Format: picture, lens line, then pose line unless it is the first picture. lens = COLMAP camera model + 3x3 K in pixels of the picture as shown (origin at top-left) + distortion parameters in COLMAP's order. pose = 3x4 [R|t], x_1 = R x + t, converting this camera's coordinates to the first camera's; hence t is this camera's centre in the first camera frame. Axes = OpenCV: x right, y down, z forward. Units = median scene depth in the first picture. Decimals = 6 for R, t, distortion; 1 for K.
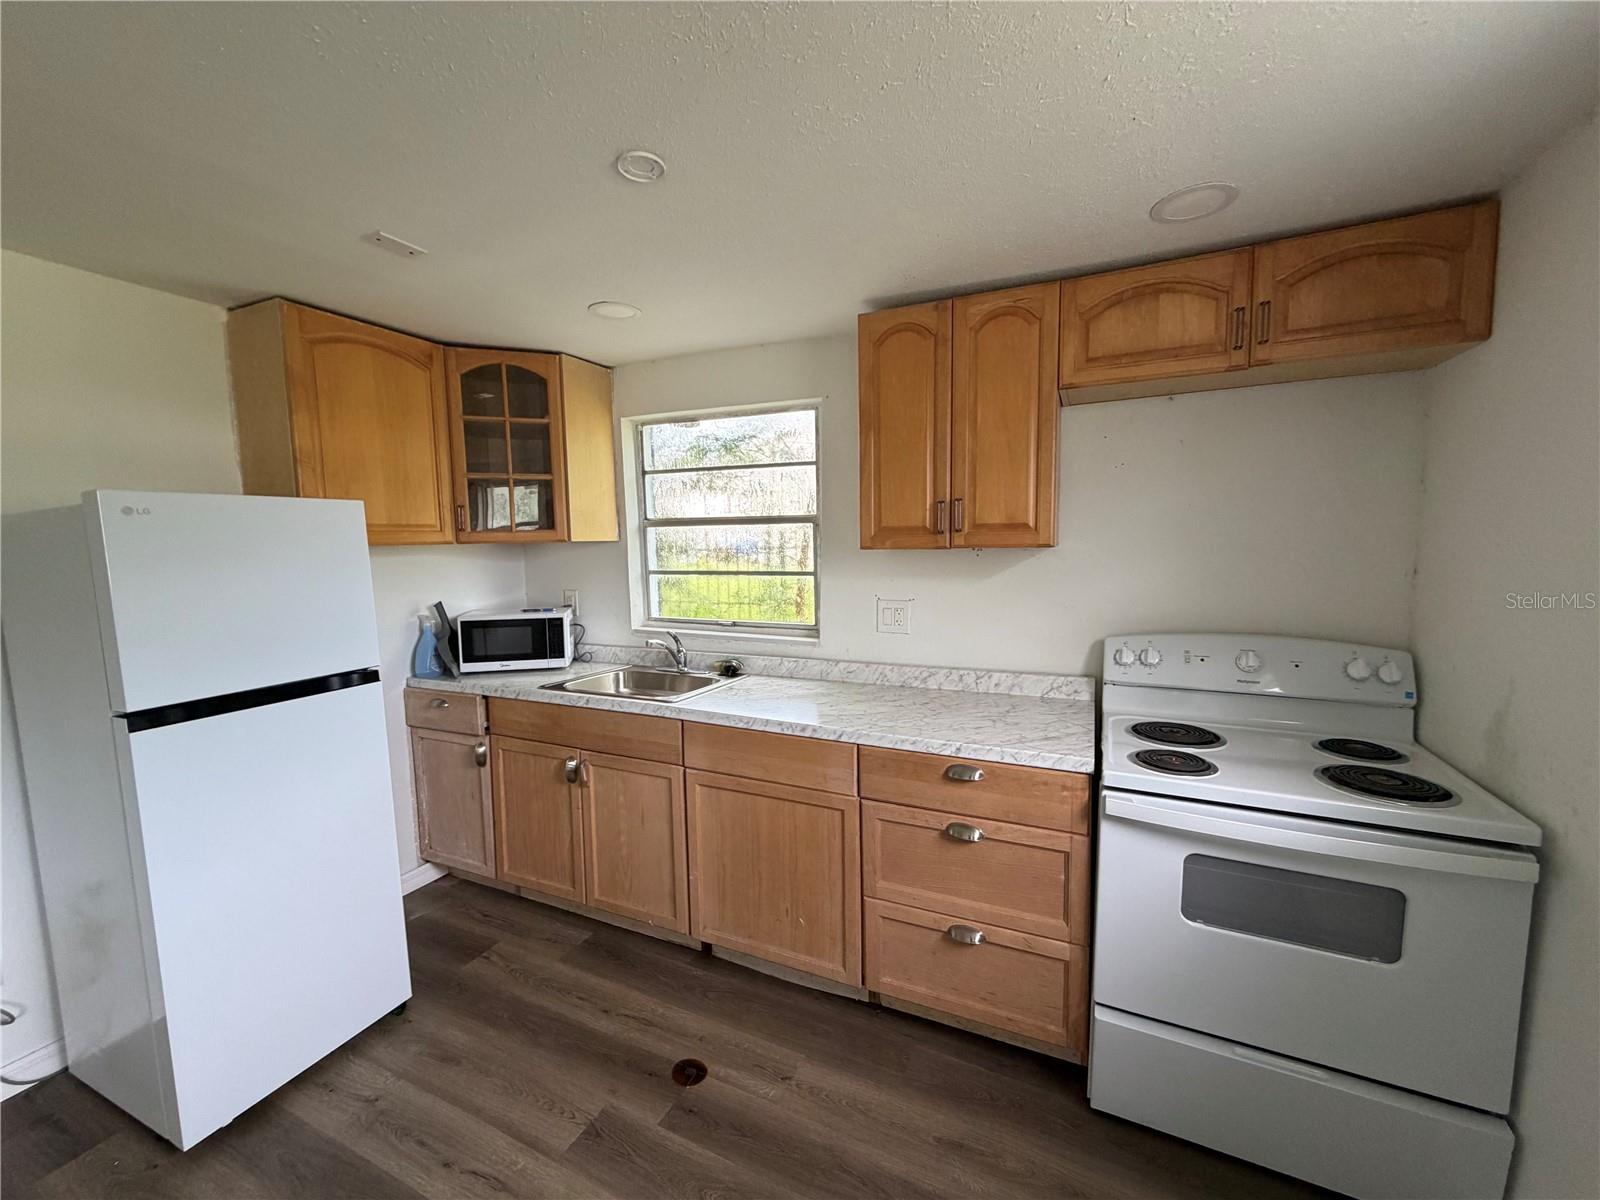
lens RADIAL K [[636.0, 0, 798.0], [0, 636.0, 602.0], [0, 0, 1]] dist [-0.000572, -0.000108]
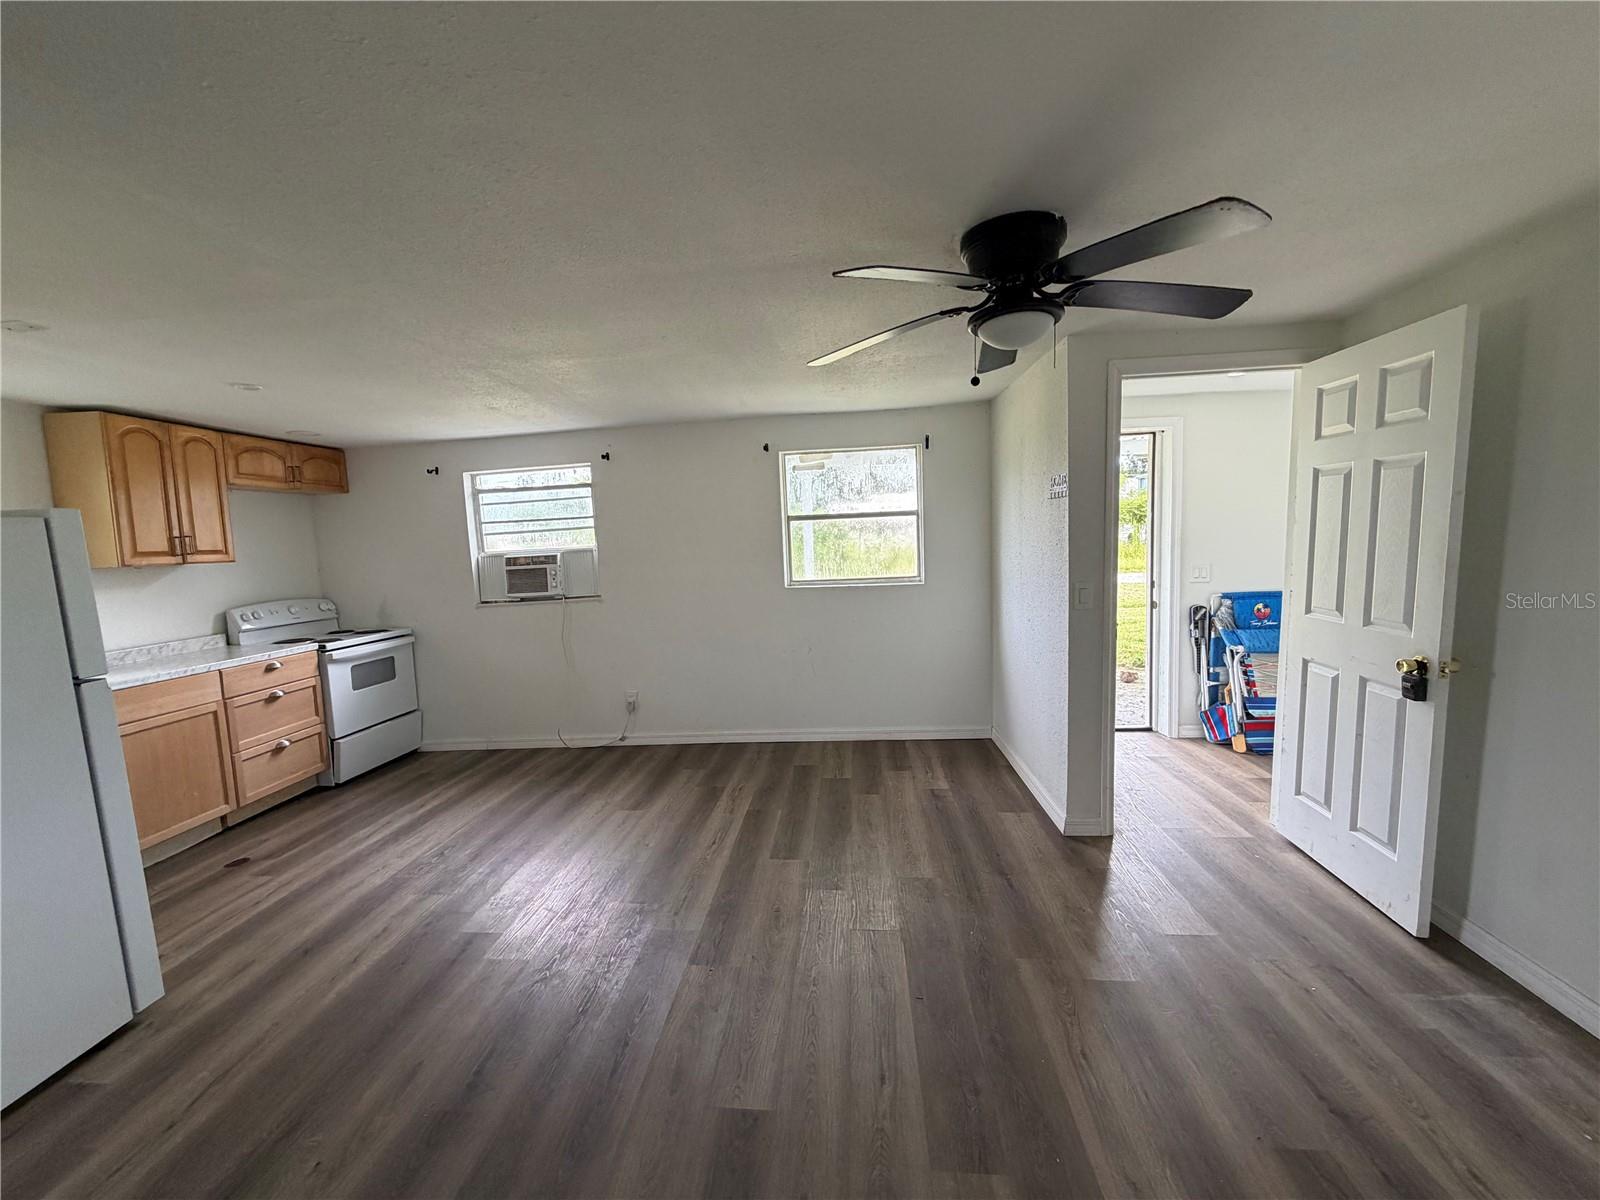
lens RADIAL K [[636.0, 0, 795.6], [0, 636.0, 601.4], [0, 0, 1]] dist [-0.000572, -0.000108]
pose [[-0.341268, -0.058666, 0.938133, -2.185336], [0.138378, 0.984040, 0.111875, 0.058057], [-0.929724, 0.167997, -0.327703, 0.039617]]
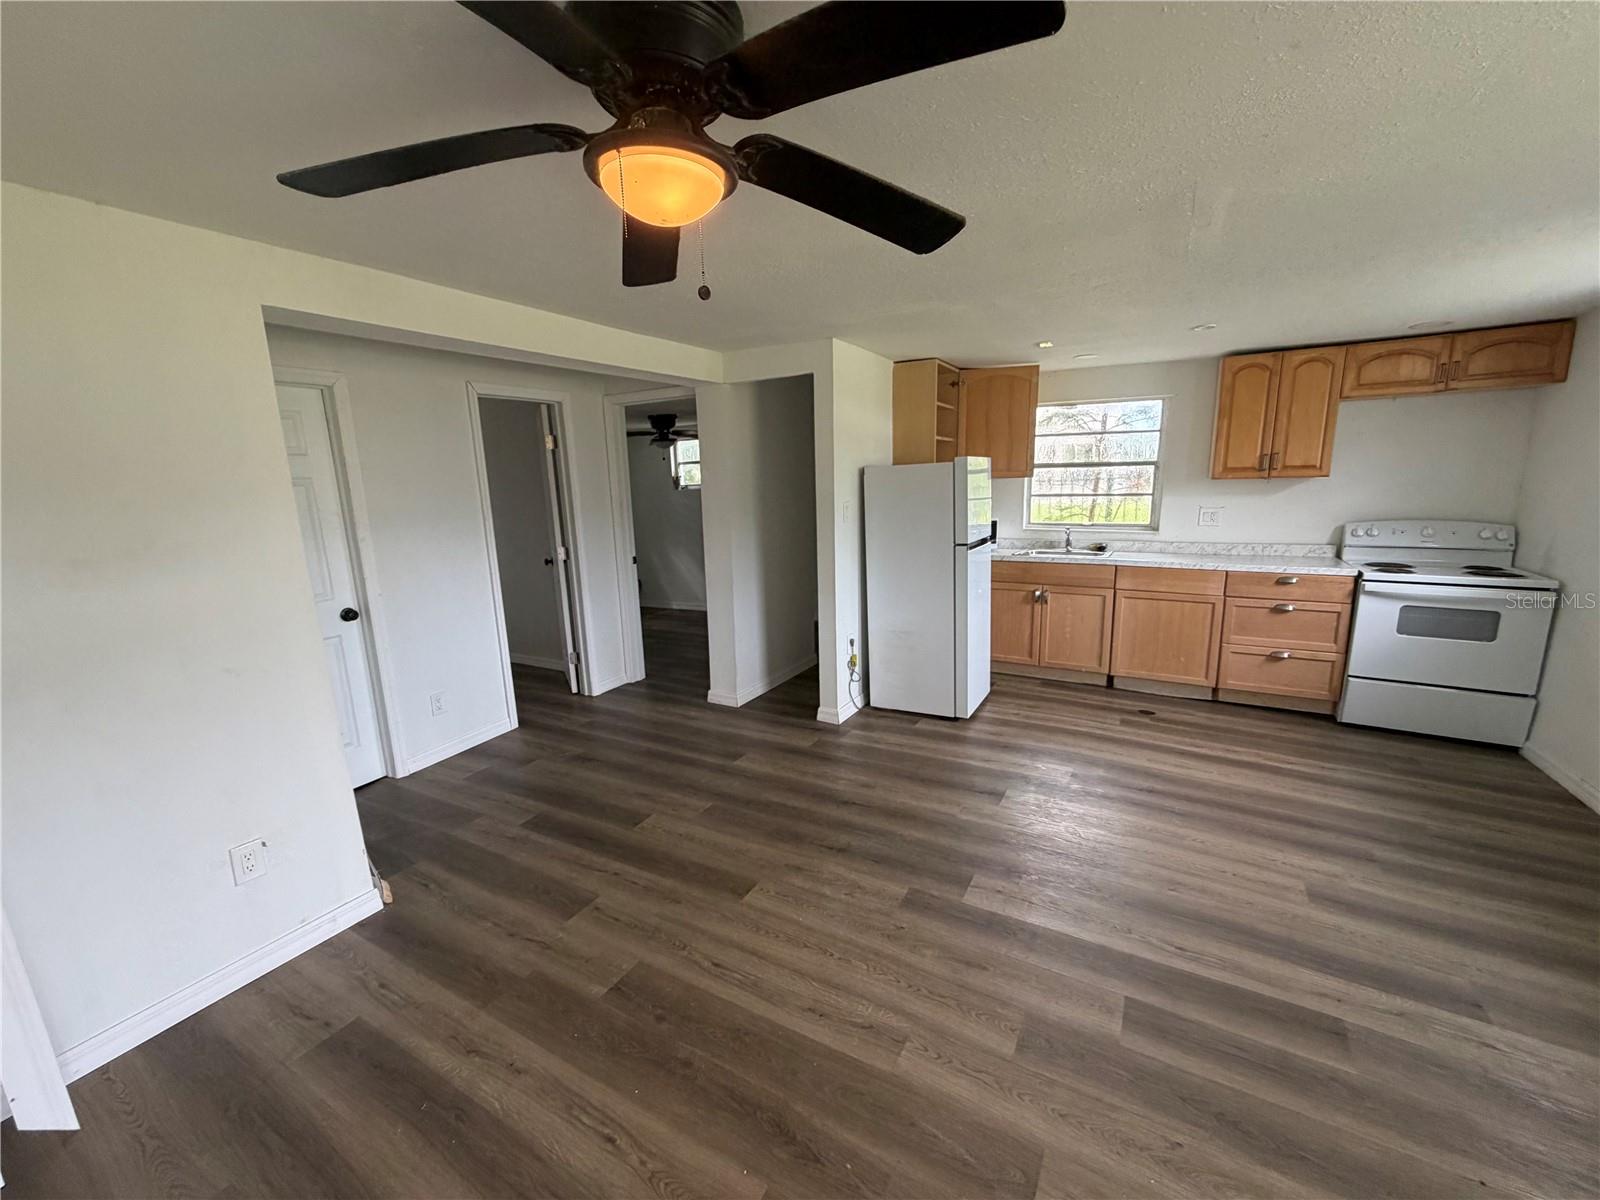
lens RADIAL K [[636.0, 0, 798.9], [0, 636.0, 602.1], [0, 0, 1]] dist [-0.000572, -0.000108]
pose [[0.996007, 0.008433, -0.088872, -1.171303], [-0.000150, 0.995684, 0.092807, 0.132575], [0.089271, -0.092423, 0.991710, -1.282790]]
